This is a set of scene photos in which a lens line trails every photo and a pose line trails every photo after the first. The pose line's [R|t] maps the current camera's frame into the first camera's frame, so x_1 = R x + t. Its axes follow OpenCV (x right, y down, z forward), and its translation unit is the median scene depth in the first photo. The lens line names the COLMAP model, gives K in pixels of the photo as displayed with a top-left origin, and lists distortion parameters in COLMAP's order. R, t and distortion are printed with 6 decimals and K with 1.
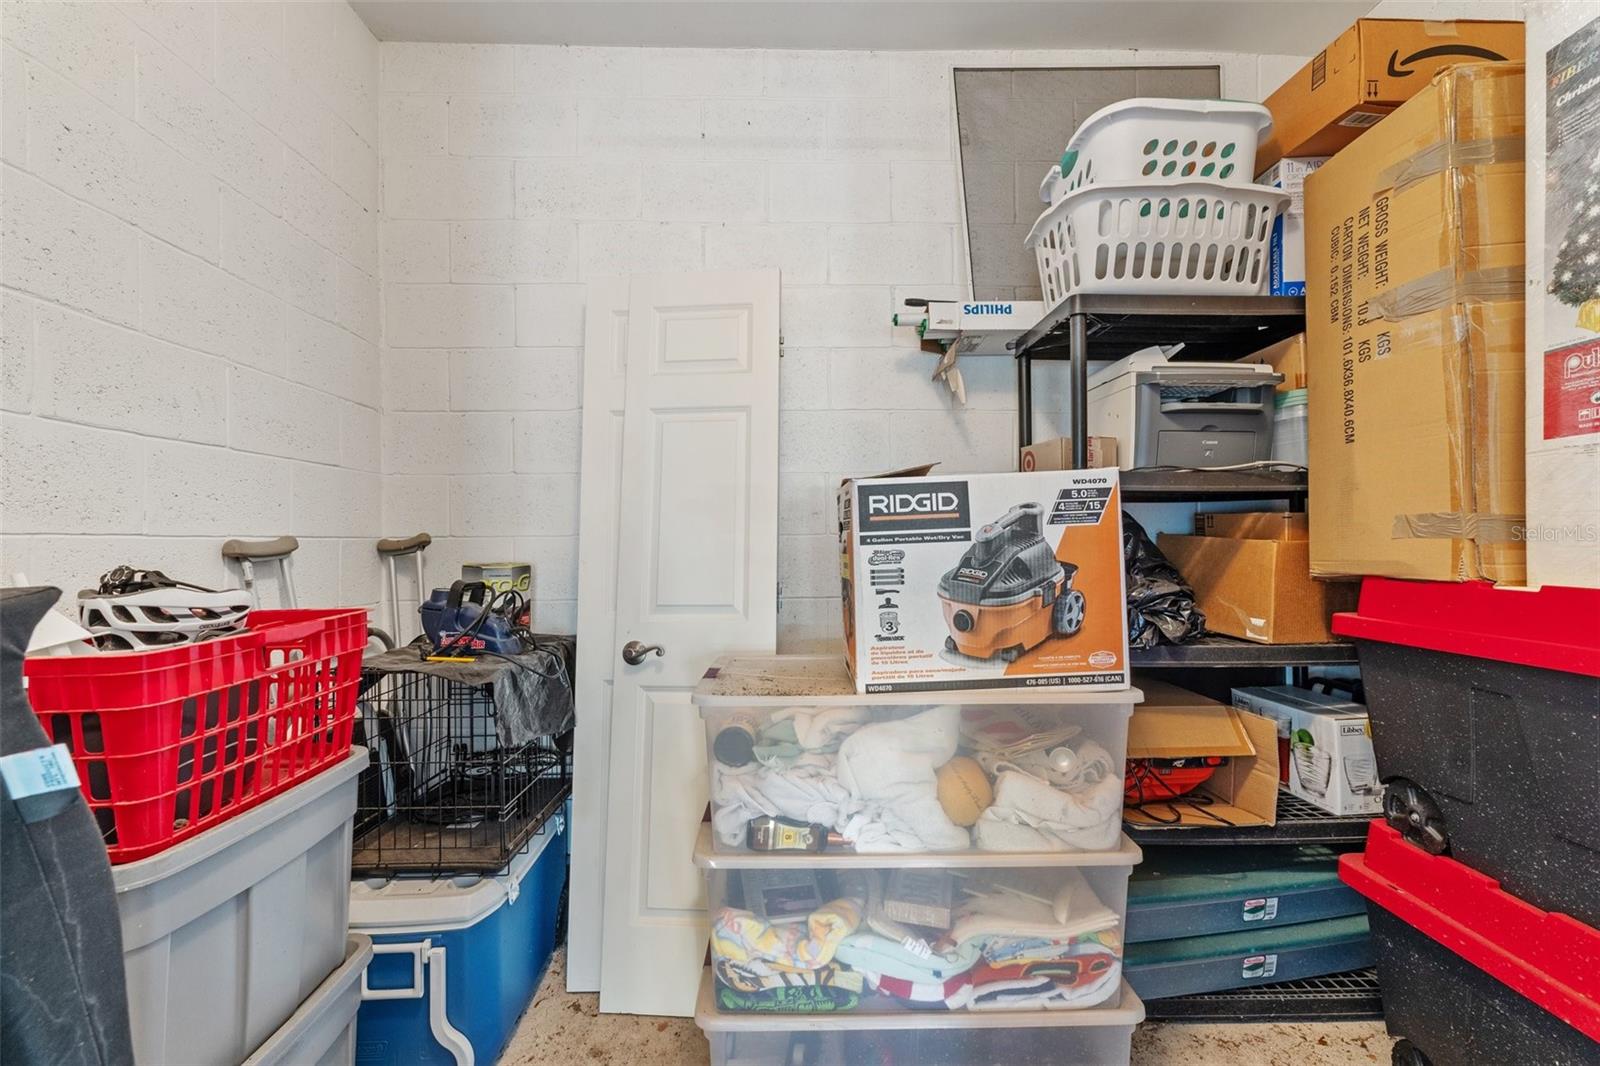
lens RADIAL K [[689.5, 0, 796.4], [0, 689.5, 535.0], [0, 0, 1]] dist [0.000563, -0.000121]
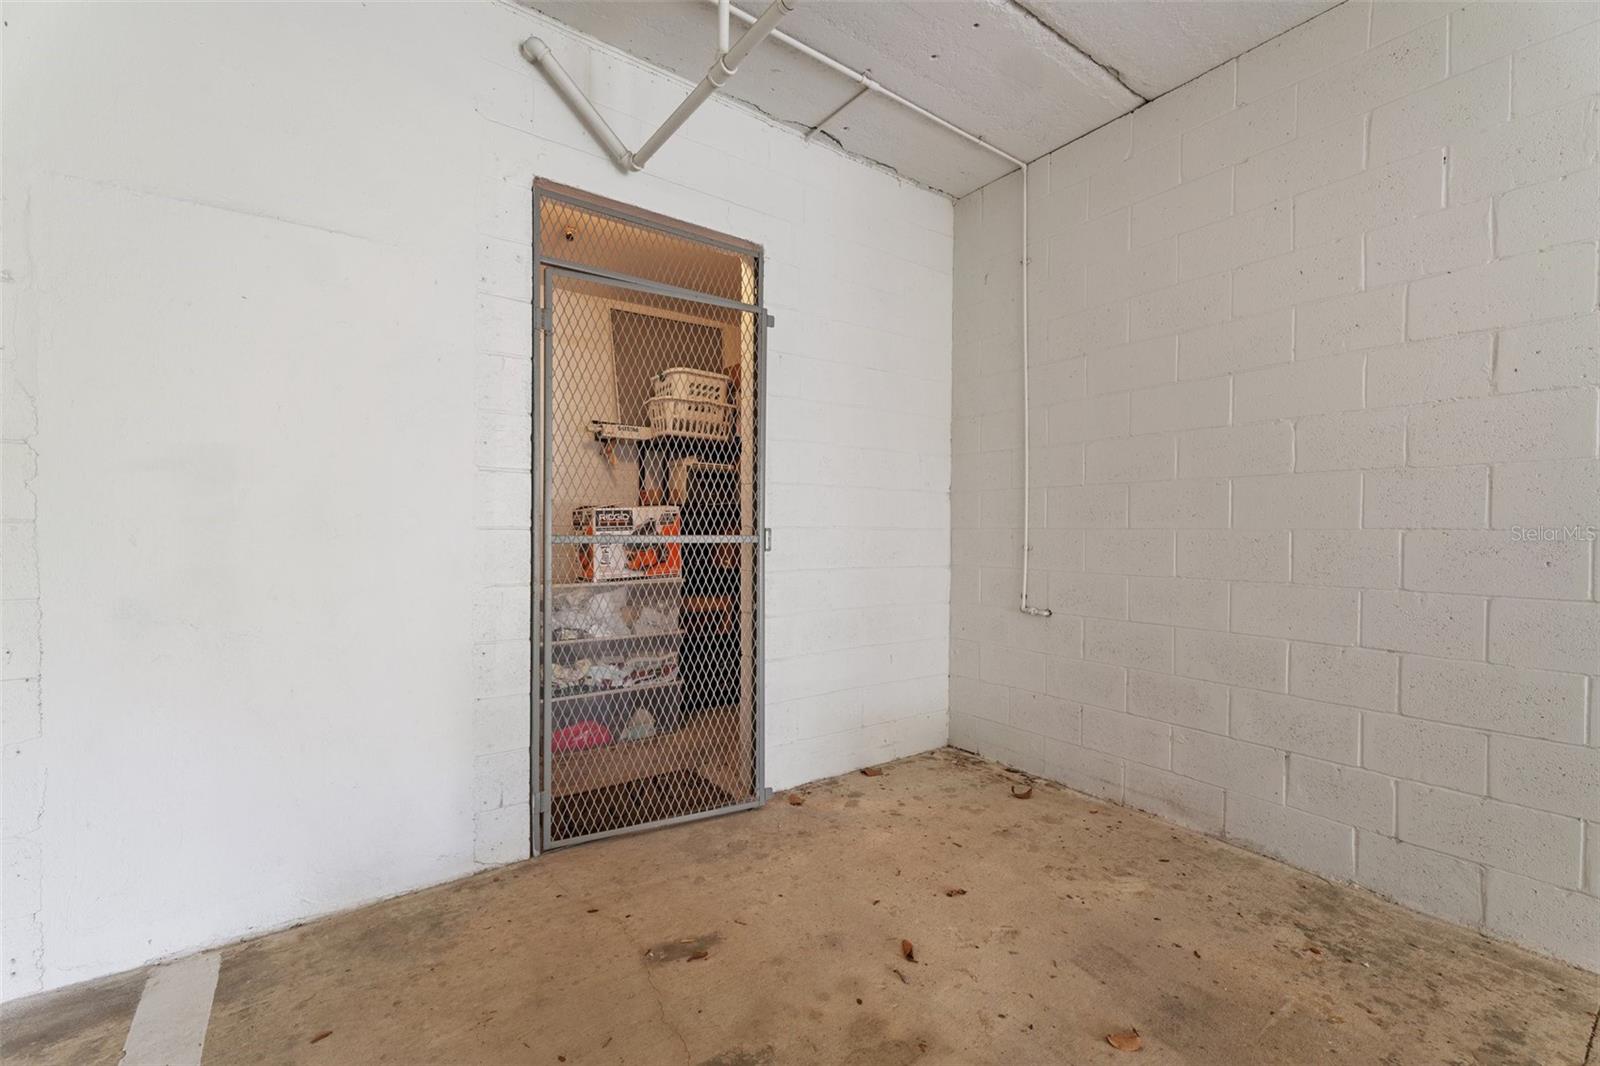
lens RADIAL K [[689.5, 0, 798.1], [0, 689.5, 535.9], [0, 0, 1]] dist [0.000563, -0.000121]
pose [[0.823322, 0.008637, 0.567509, -0.823220], [-0.015421, 0.999855, 0.007155, -0.000268], [-0.567365, -0.014642, 0.823336, -1.801168]]
